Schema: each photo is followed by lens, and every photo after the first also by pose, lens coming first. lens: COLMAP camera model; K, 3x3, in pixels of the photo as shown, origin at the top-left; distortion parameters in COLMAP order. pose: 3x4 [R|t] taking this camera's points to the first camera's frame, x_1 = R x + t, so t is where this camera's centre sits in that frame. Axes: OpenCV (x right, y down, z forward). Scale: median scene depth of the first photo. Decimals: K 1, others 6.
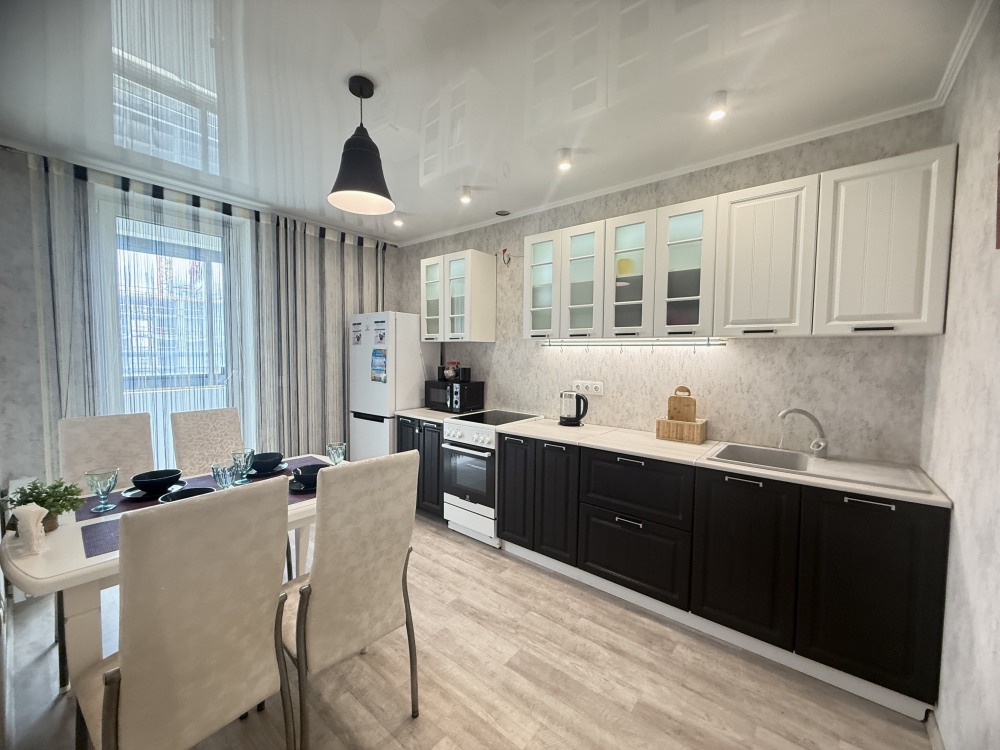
lens RADIAL K [[399.1, 0, 497.1], [0, 399.1, 374.4], [0, 0, 1]] dist [0.000035, 0.000055]
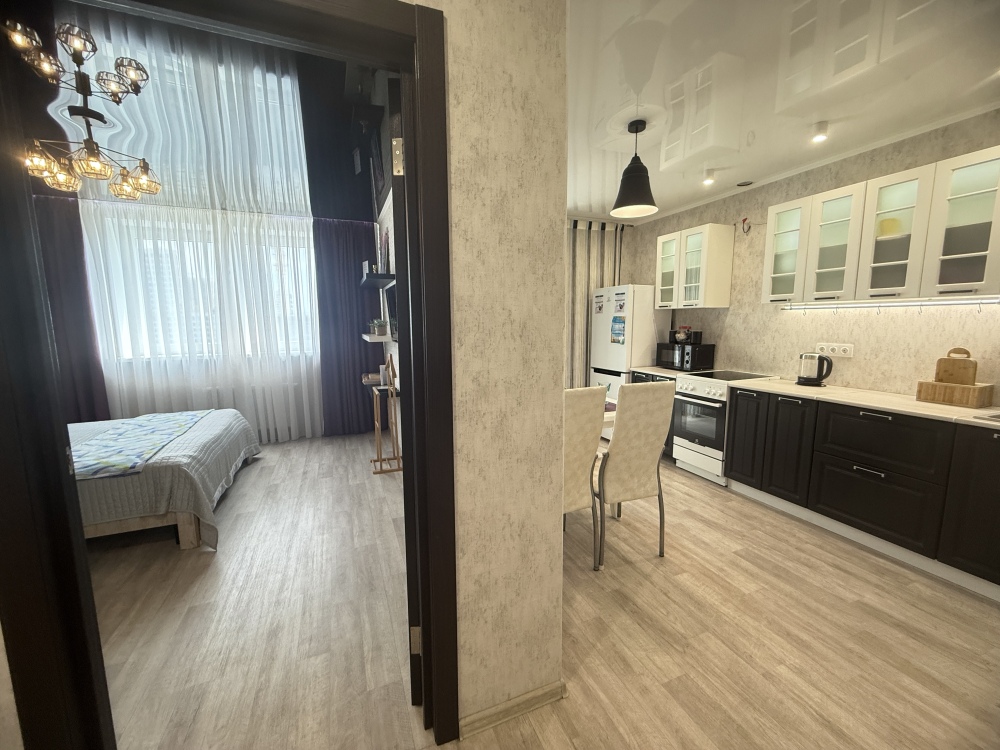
lens RADIAL K [[399.1, 0, 497.1], [0, 399.1, 374.4], [0, 0, 1]] dist [0.000035, 0.000055]
pose [[0.876760, 0.046965, -0.478629, -0.036058], [-0.010052, 0.996793, 0.079395, 0.024076], [0.480823, -0.064799, 0.874420, -0.309597]]
